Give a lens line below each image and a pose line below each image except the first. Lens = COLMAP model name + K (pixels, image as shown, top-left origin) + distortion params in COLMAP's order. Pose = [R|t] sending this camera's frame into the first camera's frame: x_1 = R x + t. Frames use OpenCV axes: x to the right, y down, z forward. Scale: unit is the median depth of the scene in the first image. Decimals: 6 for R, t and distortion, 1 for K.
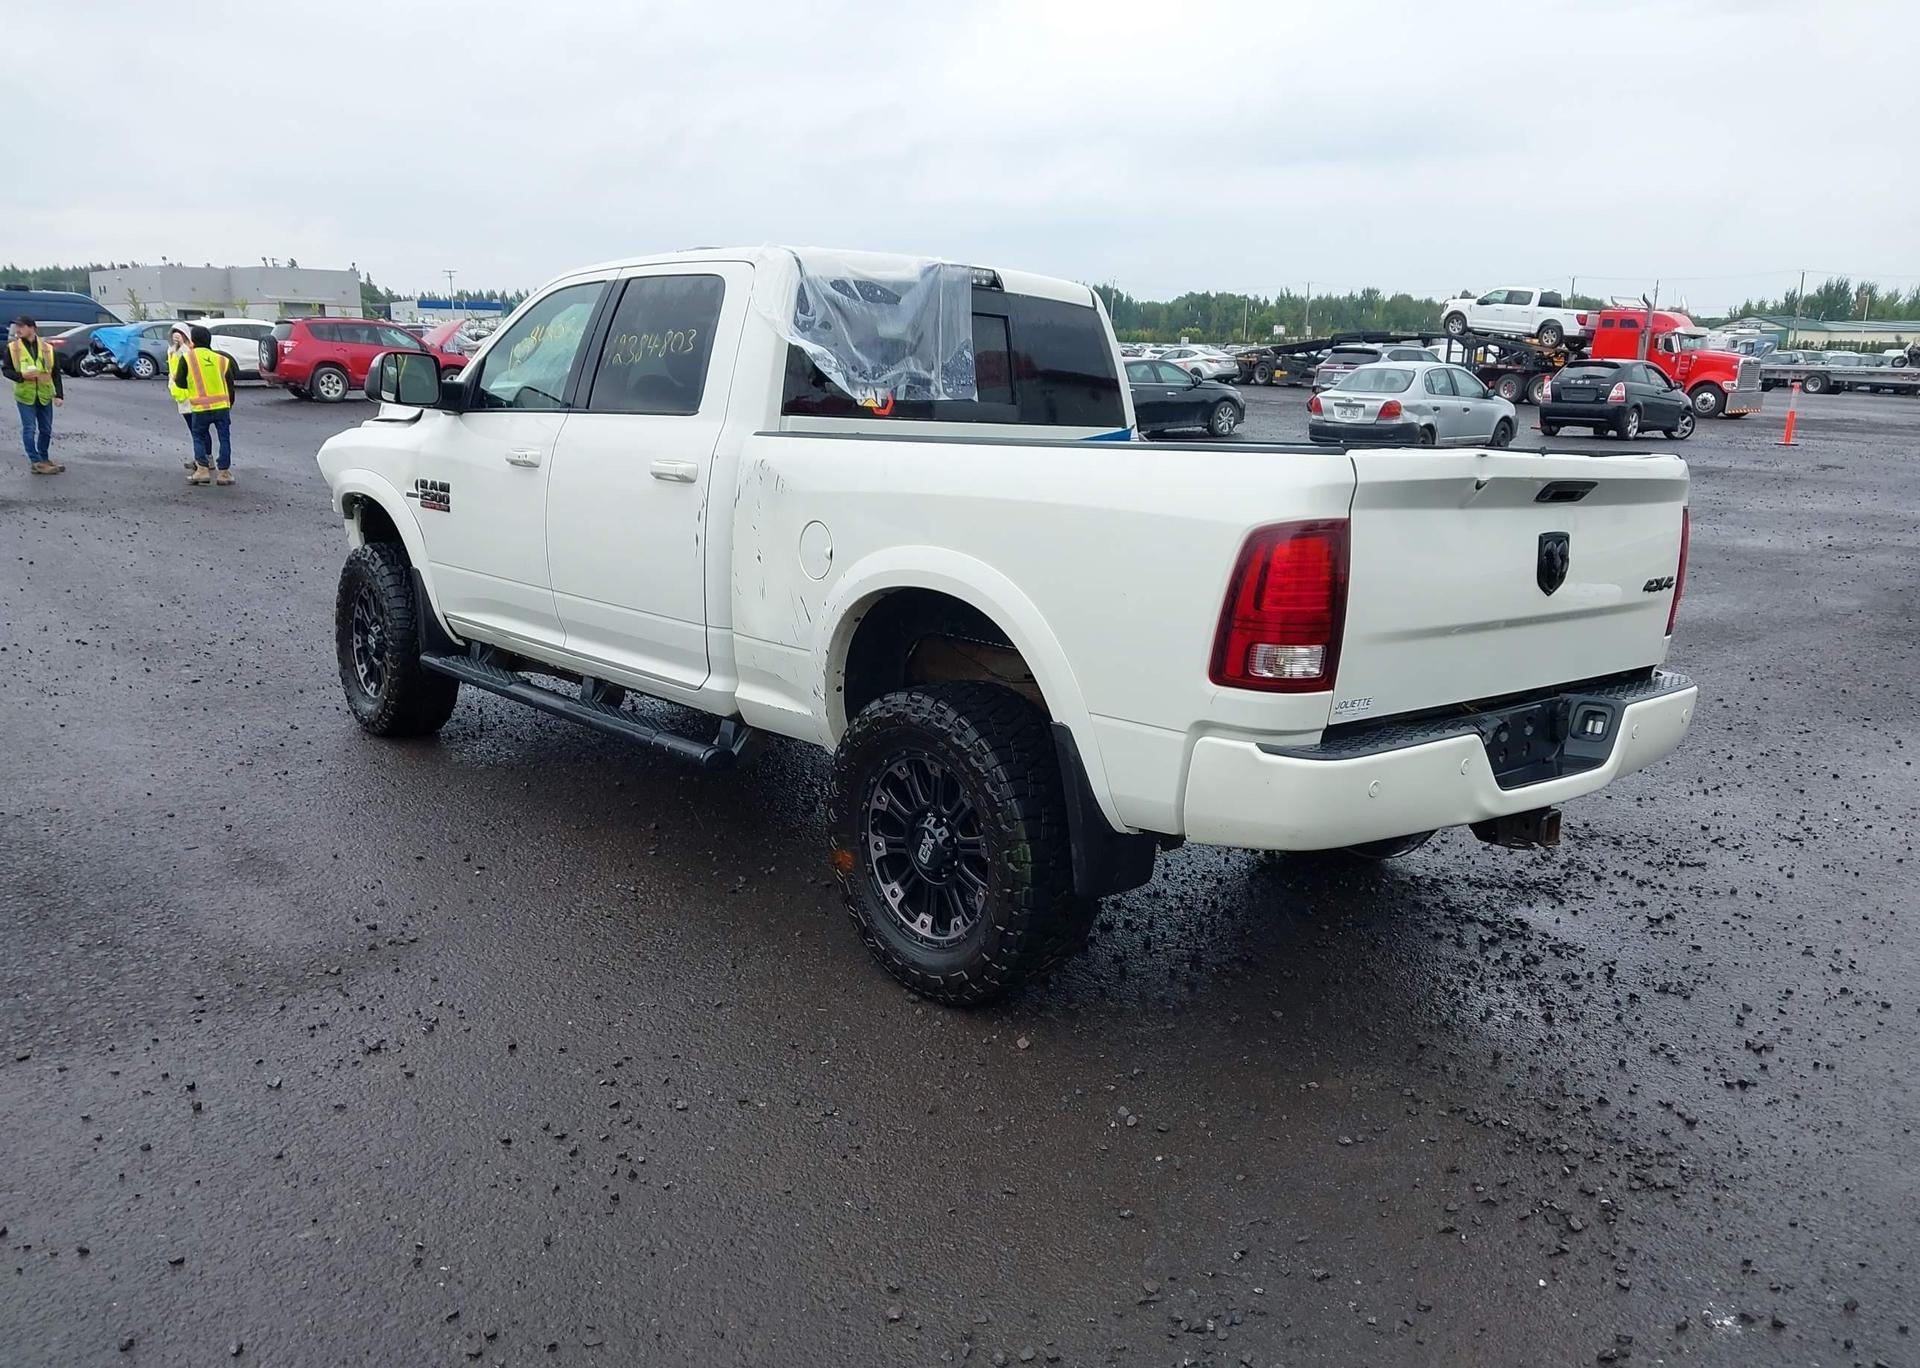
lens RADIAL K [[1518.3, 0, 958.8], [0, 1518.3, 738.9], [0, 0, 1]] dist [0.025056, -0.010898]
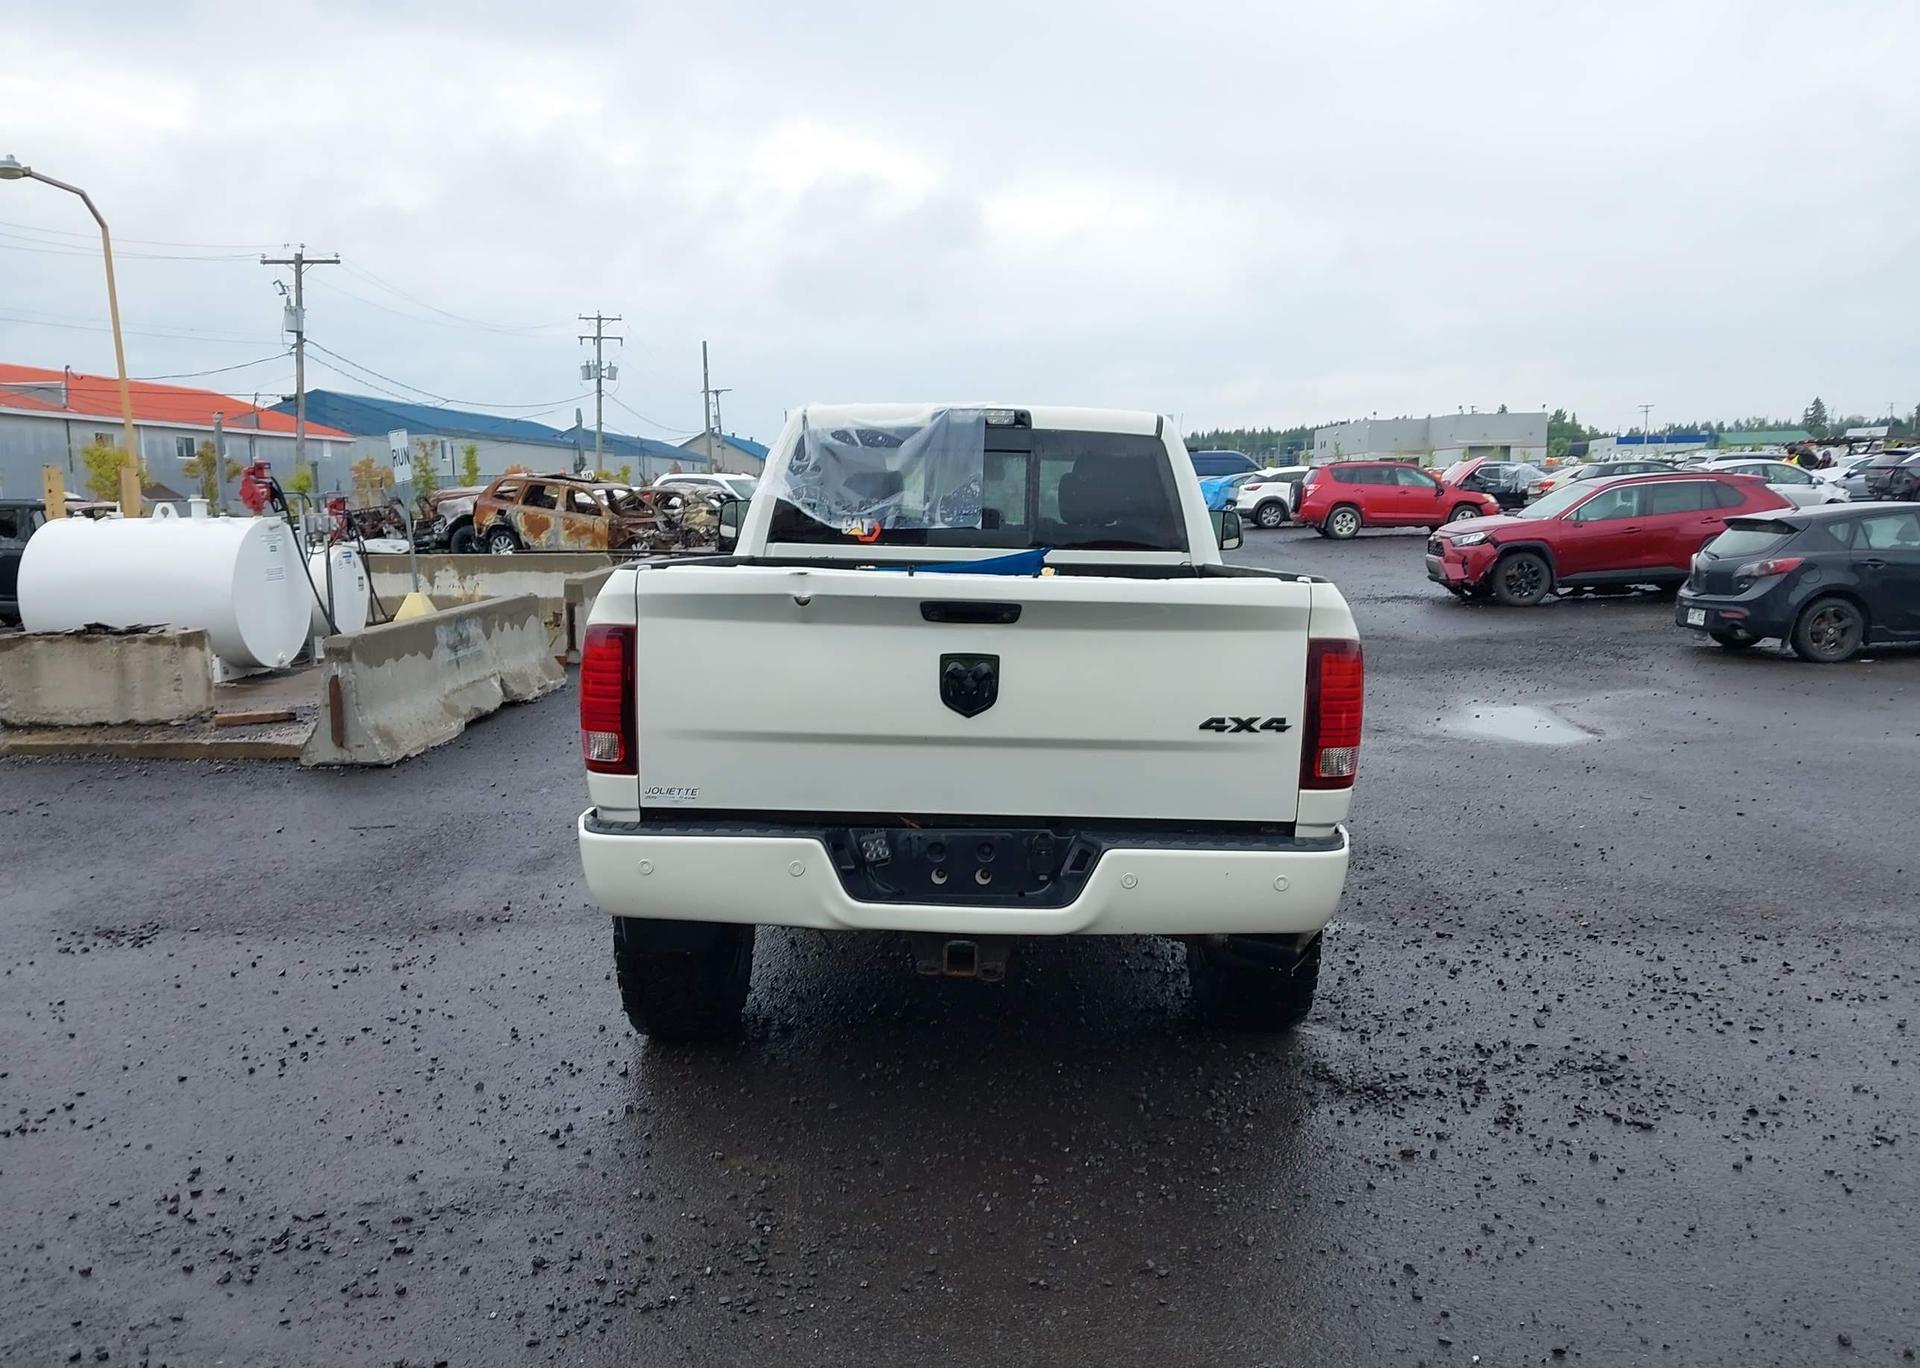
lens RADIAL K [[1550.2, 0, 960.0], [0, 1550.2, 684.0], [0, 0, 1]] dist [0.002528, -0.001015]
pose [[0.728827, 0.053675, -0.682591, 0.772843], [-0.137686, 0.988047, -0.069318, -0.033364], [0.670712, 0.144504, 0.727505, 0.199596]]
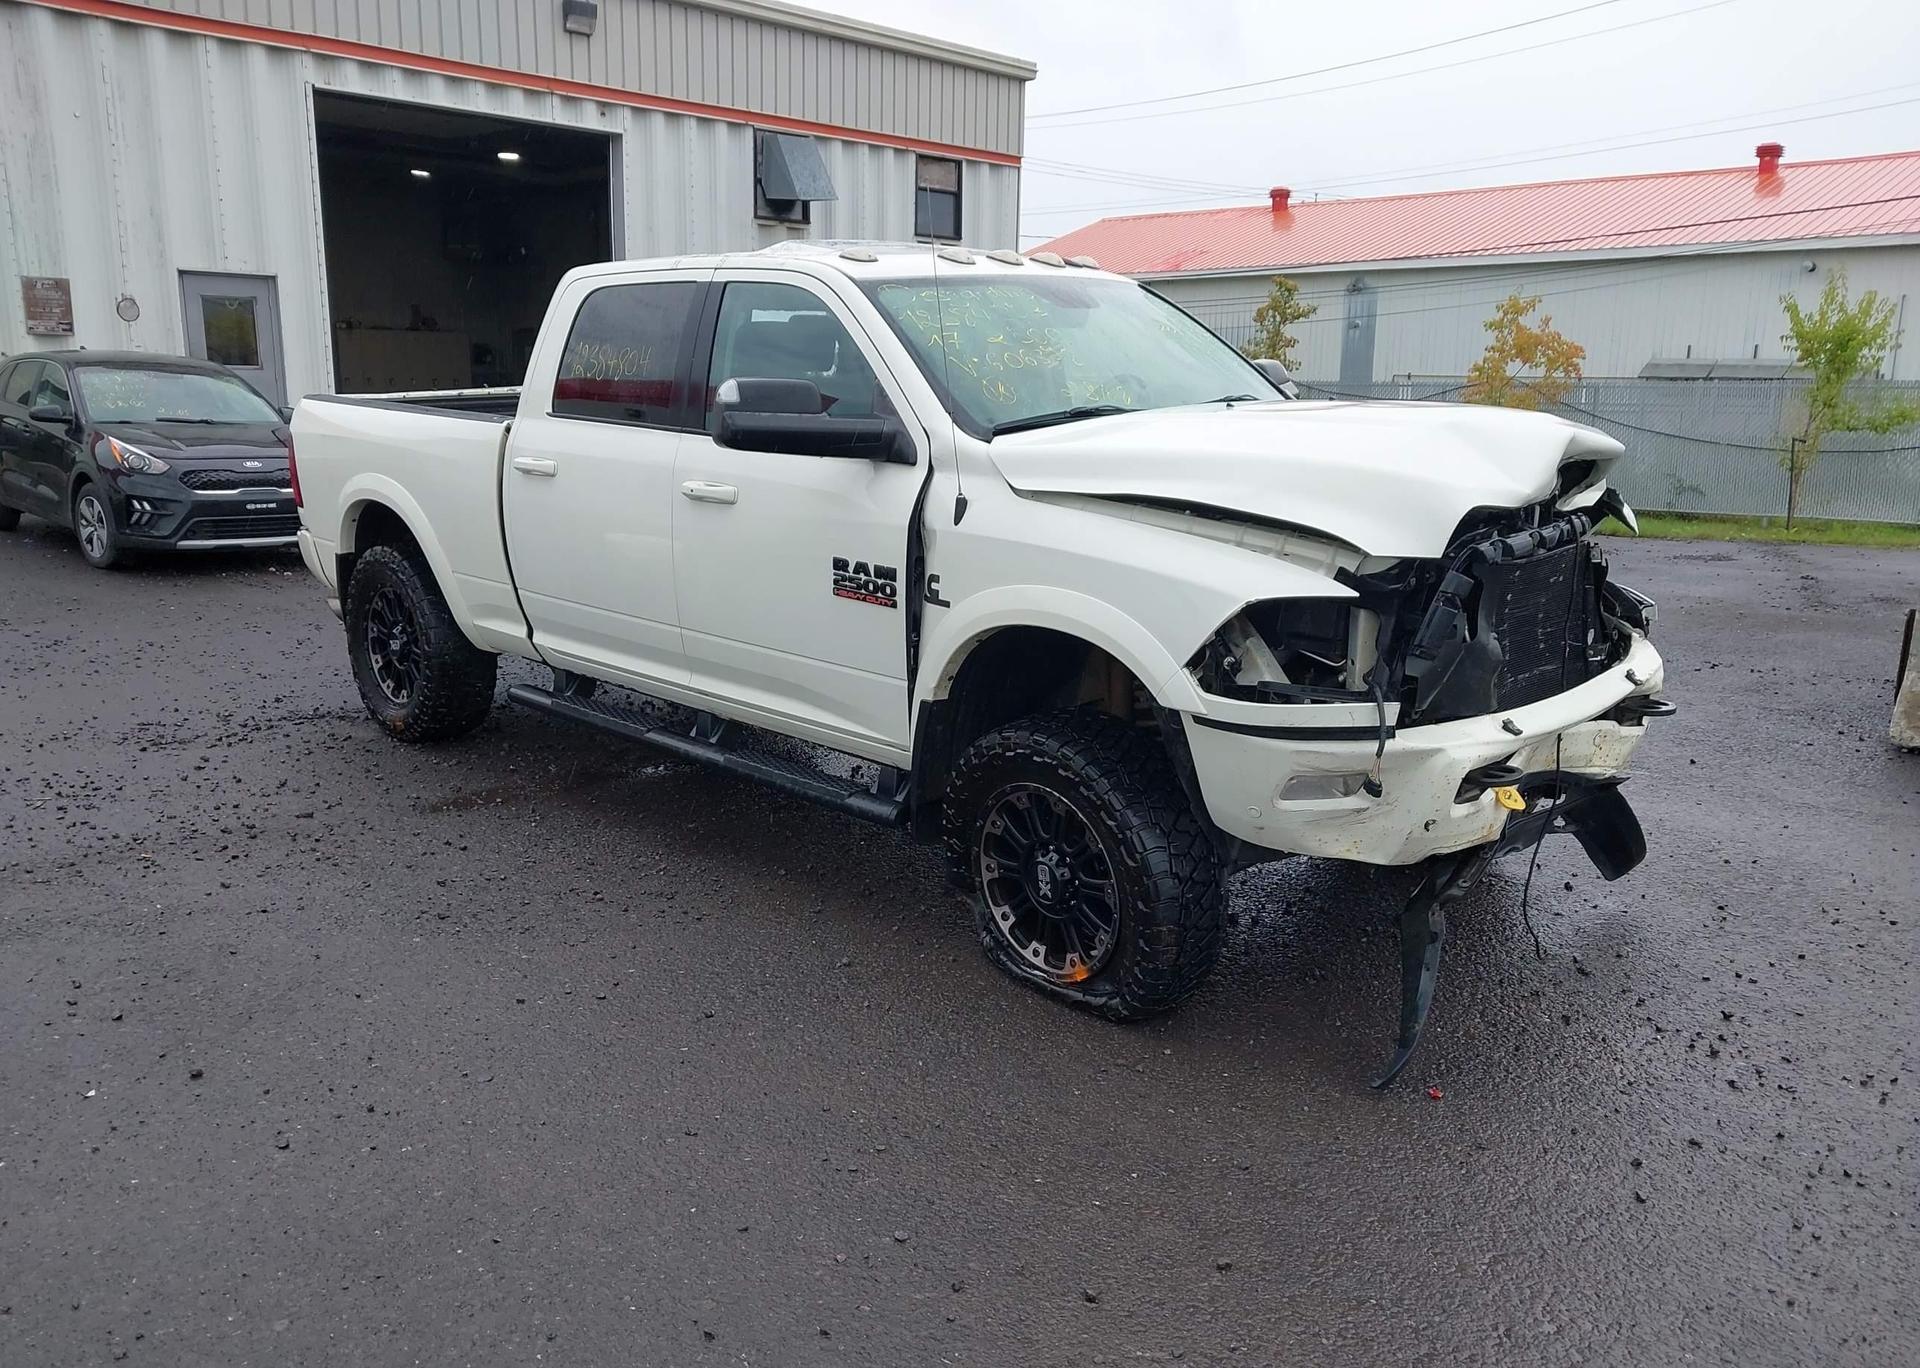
lens RADIAL K [[1518.5, 0, 956.9], [0, 1518.5, 717.8], [0, 0, 1]] dist [0.011572, 0.003904]
pose [[-0.998554, -0.026455, -0.046806, -0.146533], [-0.044594, 0.893843, 0.446157, -0.544598], [0.030034, 0.447599, -0.893730, 2.244392]]
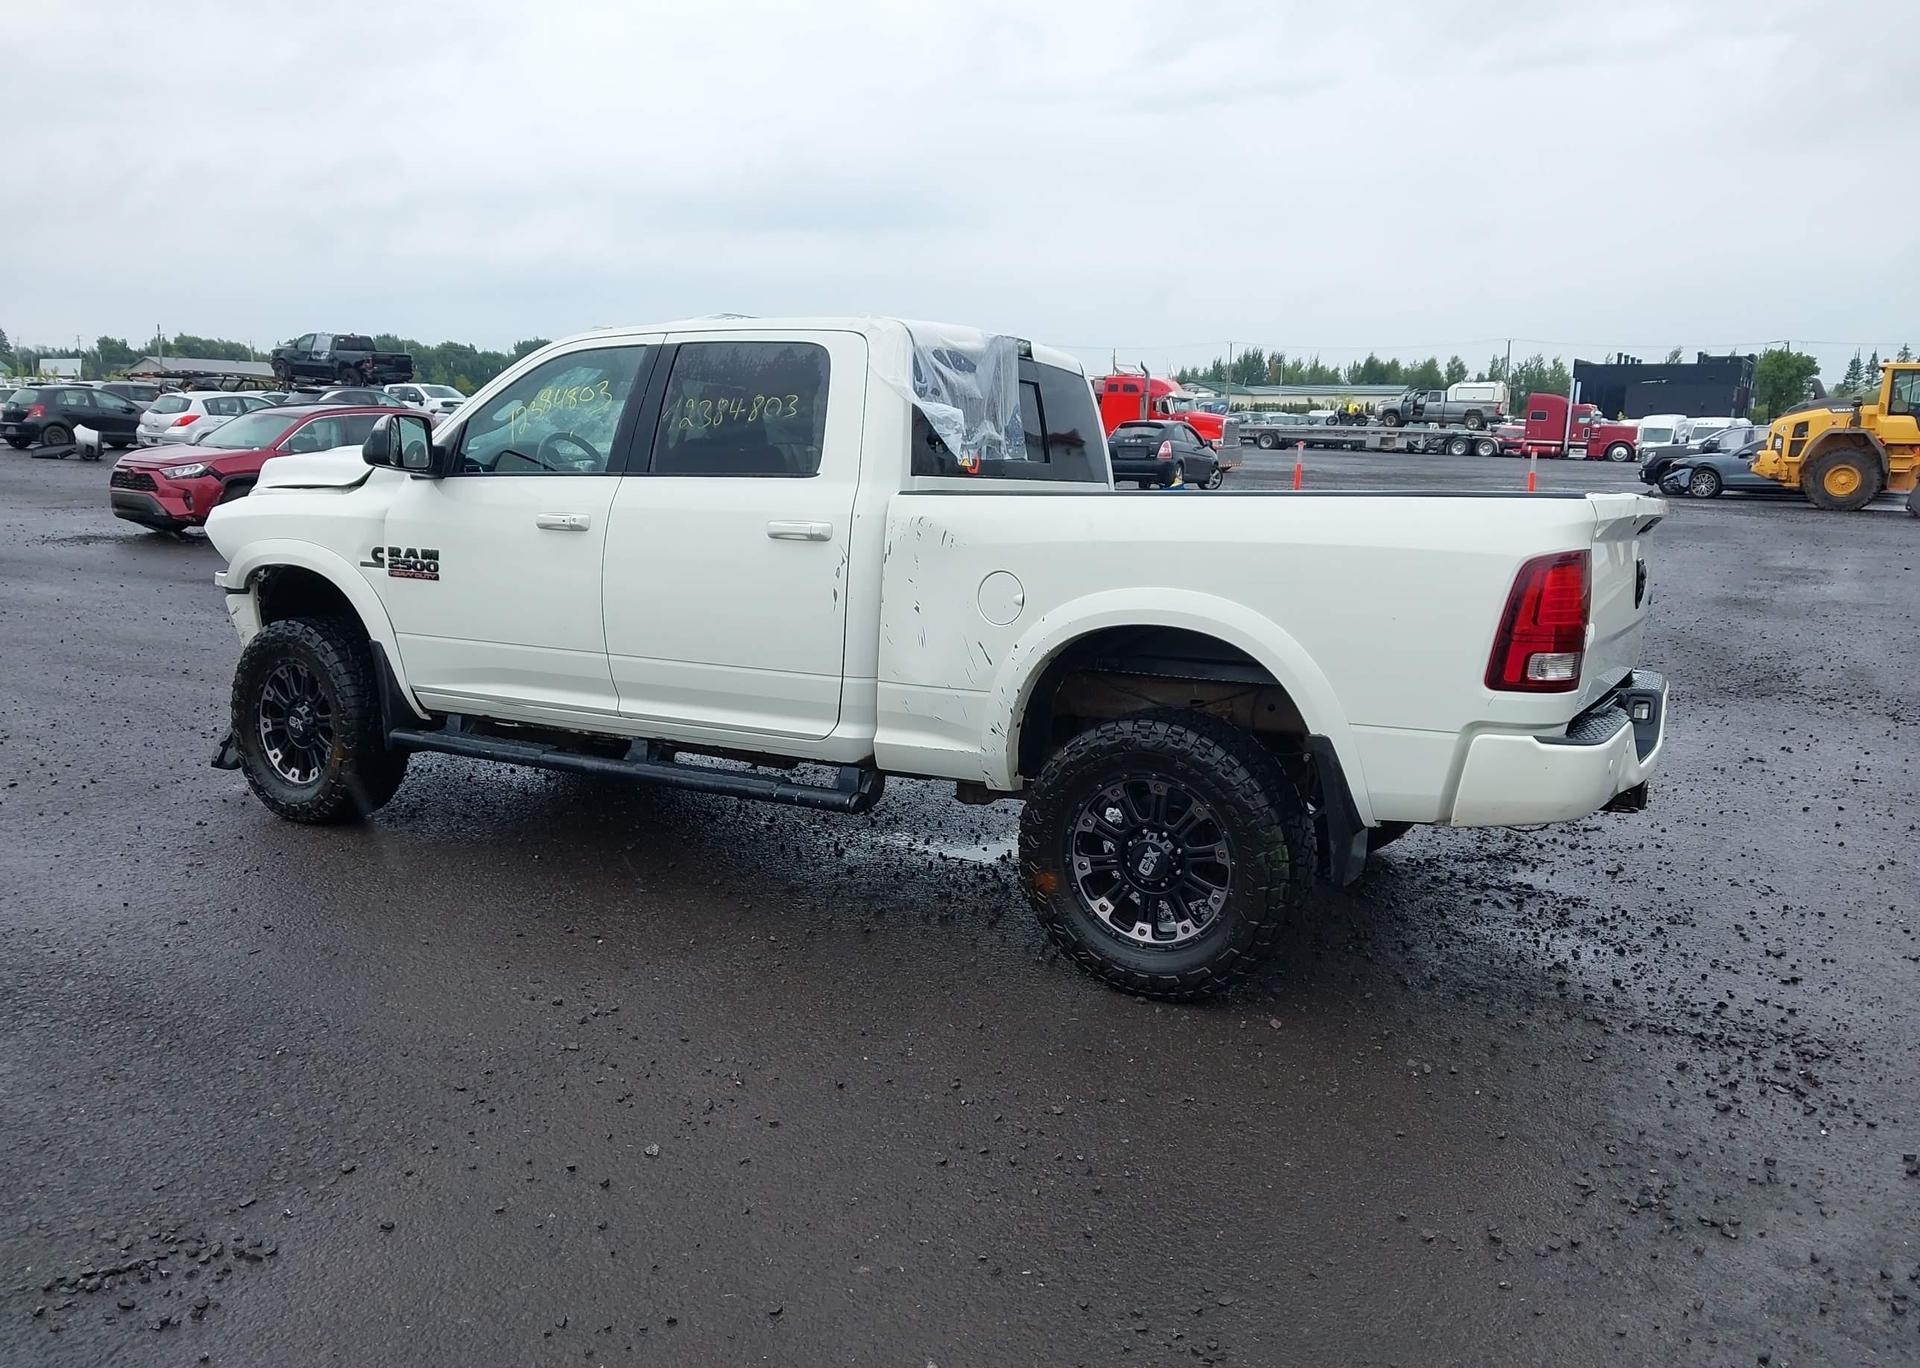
lens RADIAL K [[1521.2, 0, 933.7], [0, 1521.2, 719.0], [0, 0, 1]] dist [0.107659, -0.155376]
pose [[0.951800, -0.061961, 0.300396, -0.395461], [0.077333, 0.996221, -0.039542, 0.000654], [-0.296811, 0.060867, 0.952994, -0.012046]]
